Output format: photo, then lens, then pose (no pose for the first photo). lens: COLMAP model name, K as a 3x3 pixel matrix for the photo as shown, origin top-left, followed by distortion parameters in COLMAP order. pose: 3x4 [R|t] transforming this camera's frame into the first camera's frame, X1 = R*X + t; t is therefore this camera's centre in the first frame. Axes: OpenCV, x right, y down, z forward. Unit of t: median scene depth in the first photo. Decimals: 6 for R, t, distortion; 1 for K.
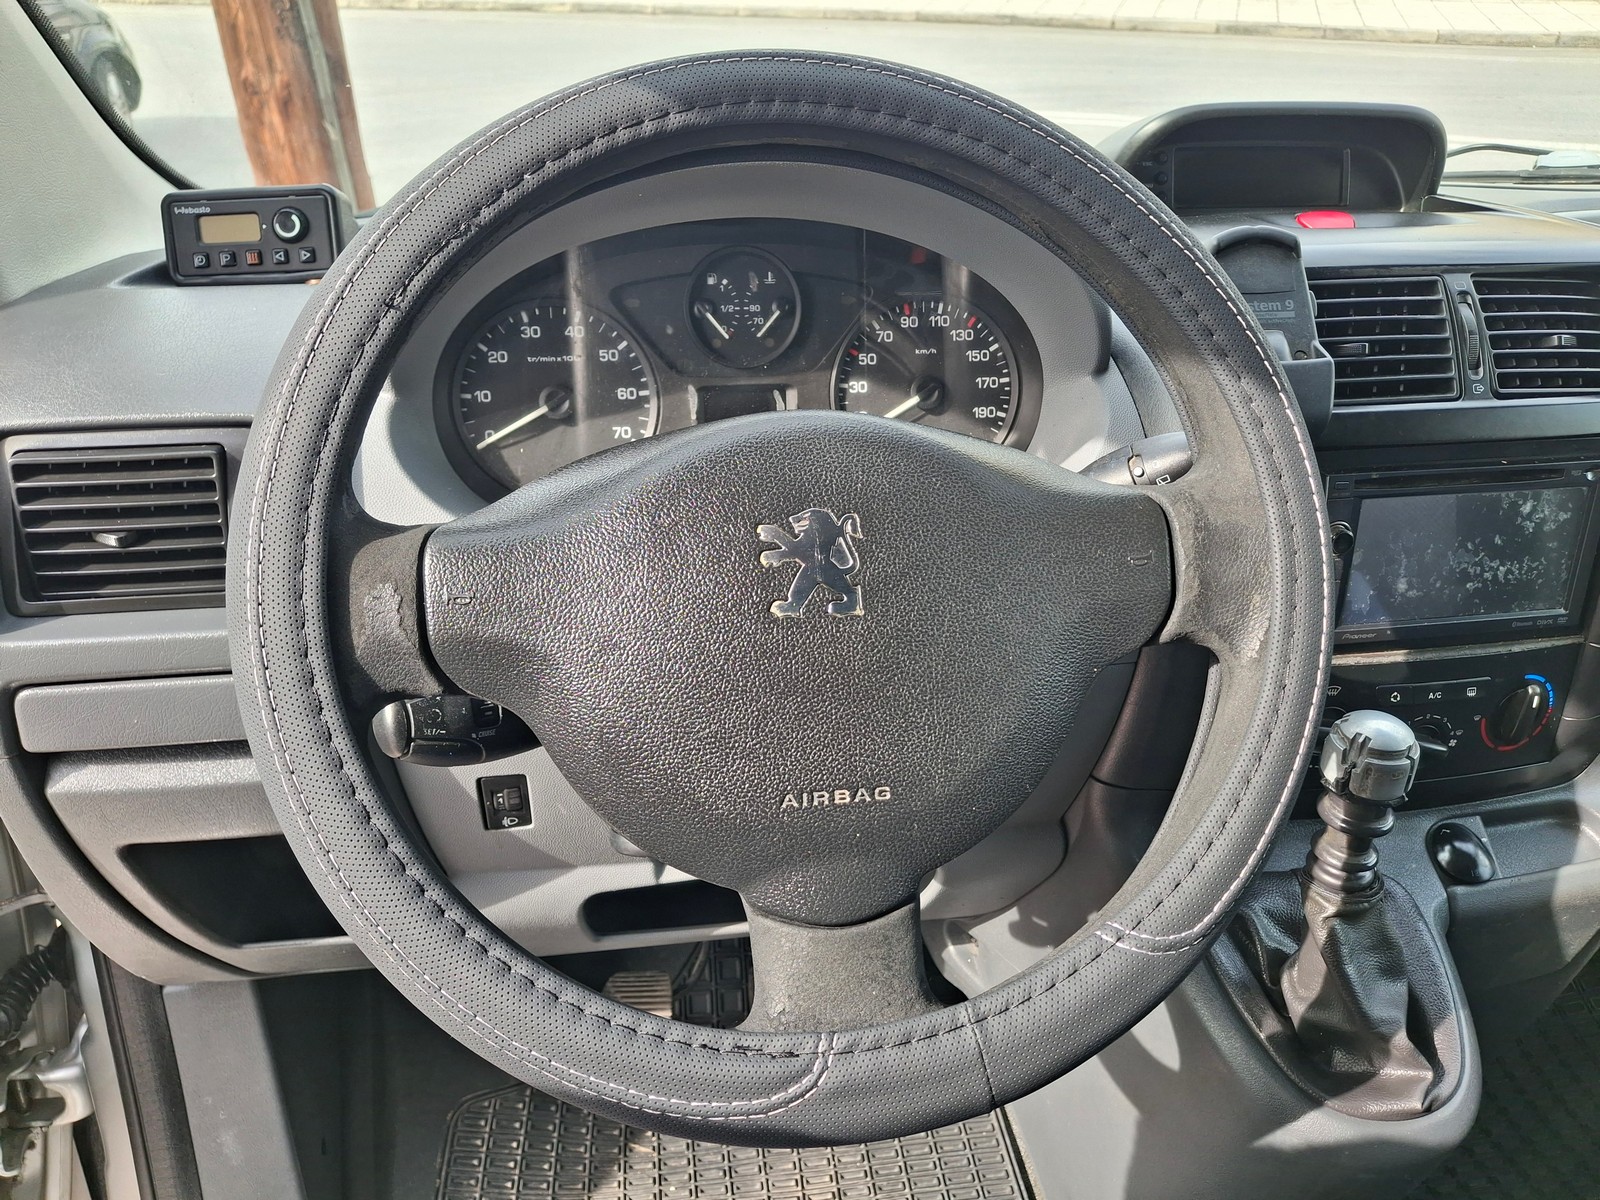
lens RADIAL K [[1196.3, 0, 806.3], [0, 1196.3, 599.3], [0, 0, 1]] dist [0.059989, -0.137096]
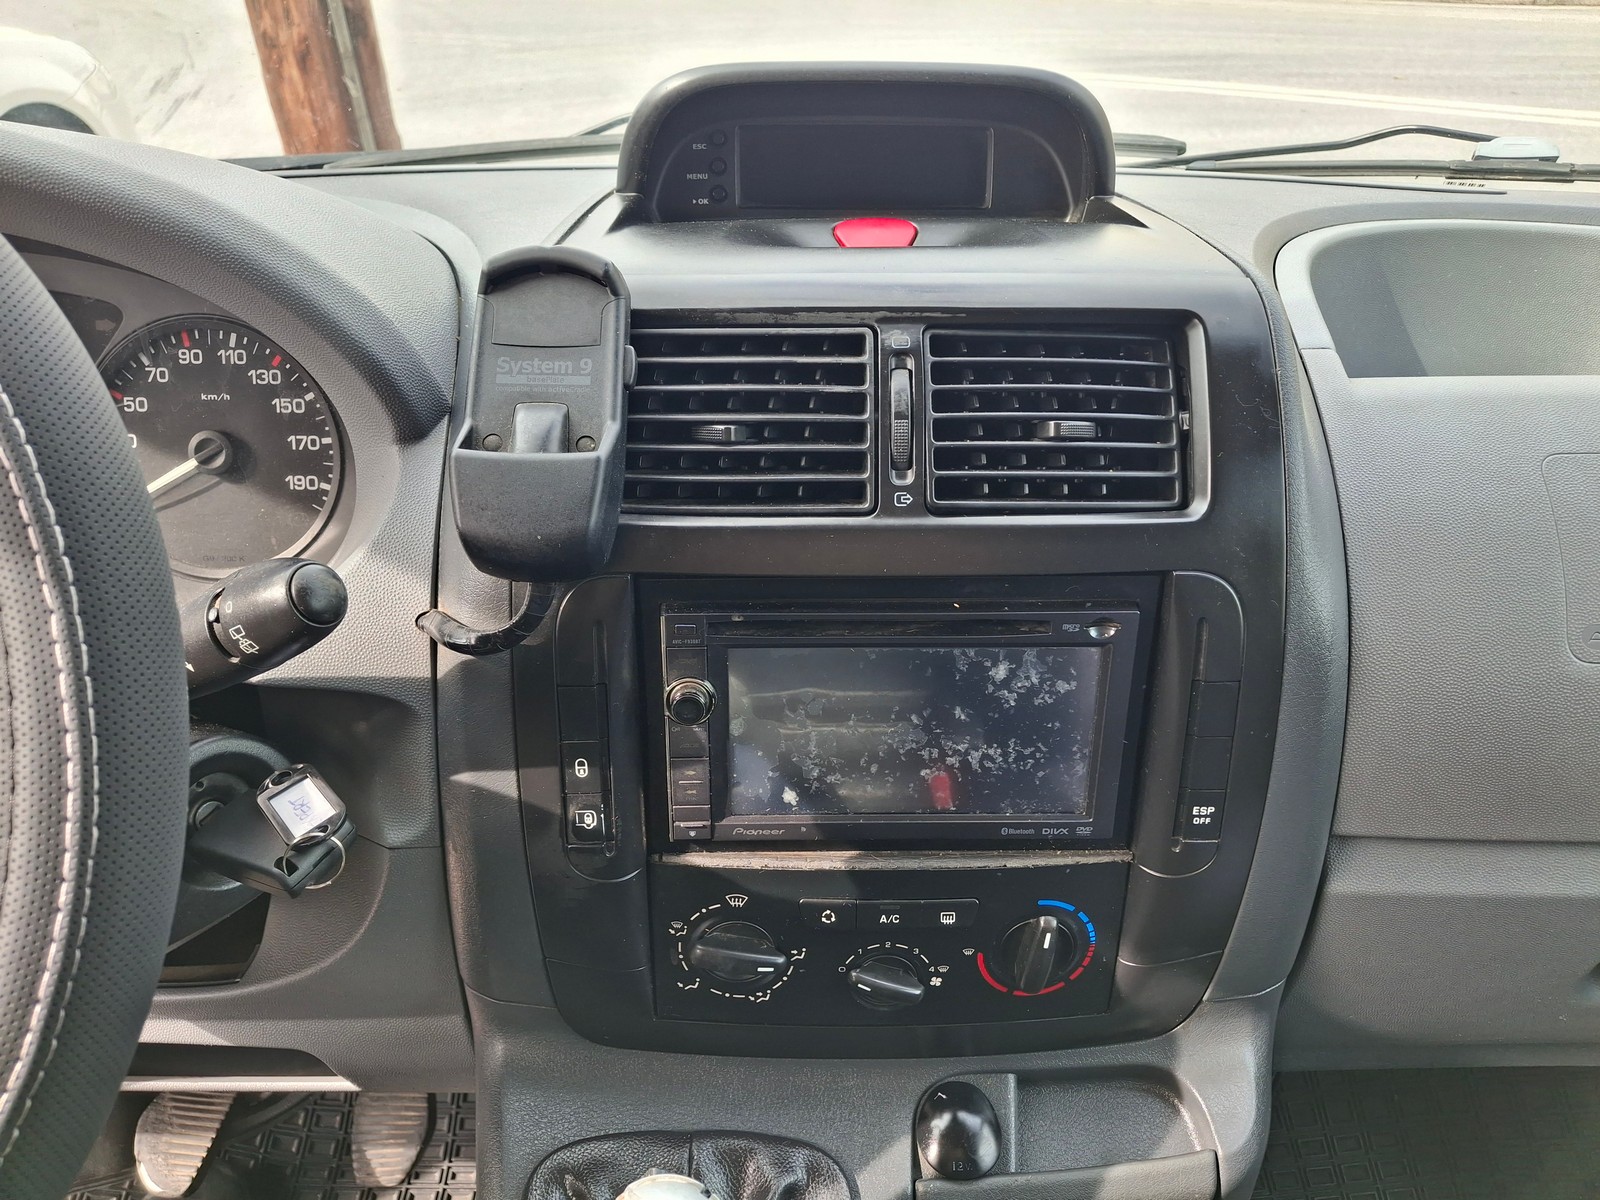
lens RADIAL K [[1209.8, 0, 797.9], [0, 1209.8, 608.0], [0, 0, 1]] dist [0.089314, -0.179742]
pose [[0.991203, 0.067052, -0.114104, 0.547797], [-0.064044, 0.997501, 0.029829, -0.122588], [0.115819, -0.022259, 0.993021, 0.292387]]
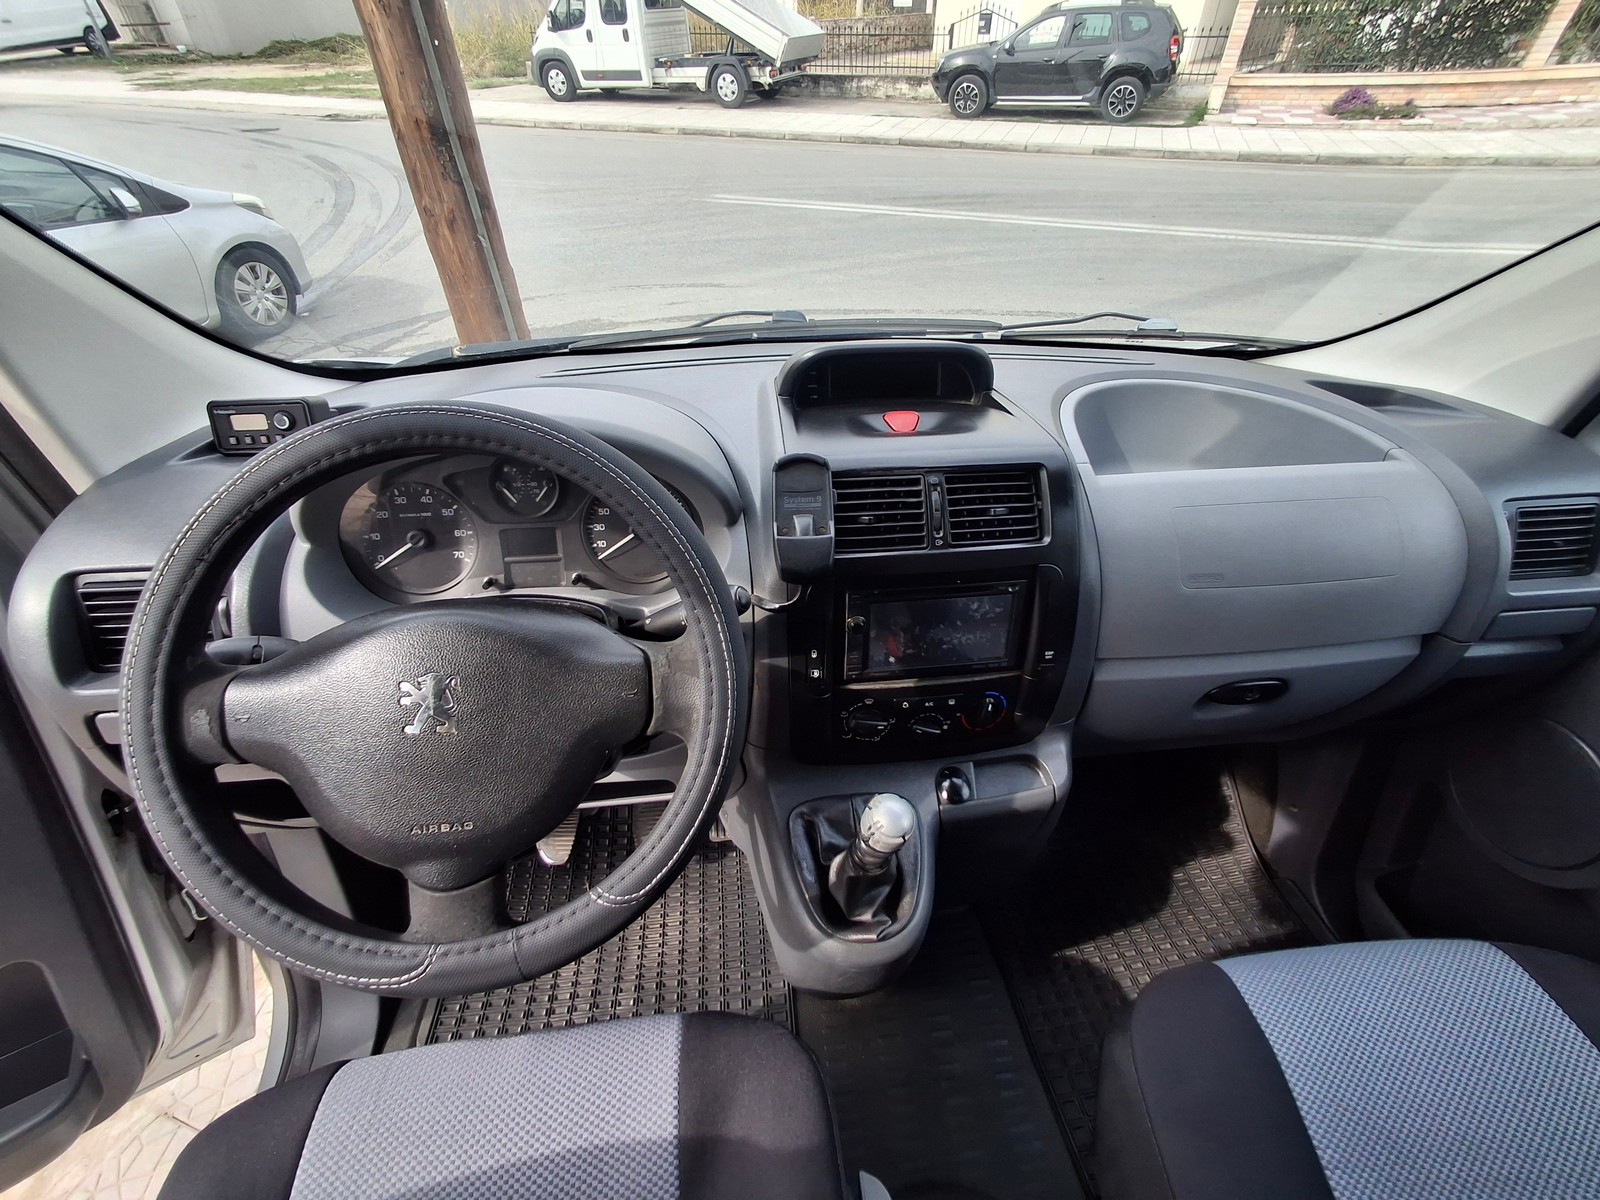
lens RADIAL K [[742.6, 0, 819.1], [0, 742.6, 579.8], [0, 0, 1]] dist [-0.013889, 0.020132]
pose [[0.999762, 0.019794, -0.009168, 0.371978], [-0.018899, 0.995836, 0.089188, -0.201534], [0.010895, -0.088993, 0.995973, -0.079160]]
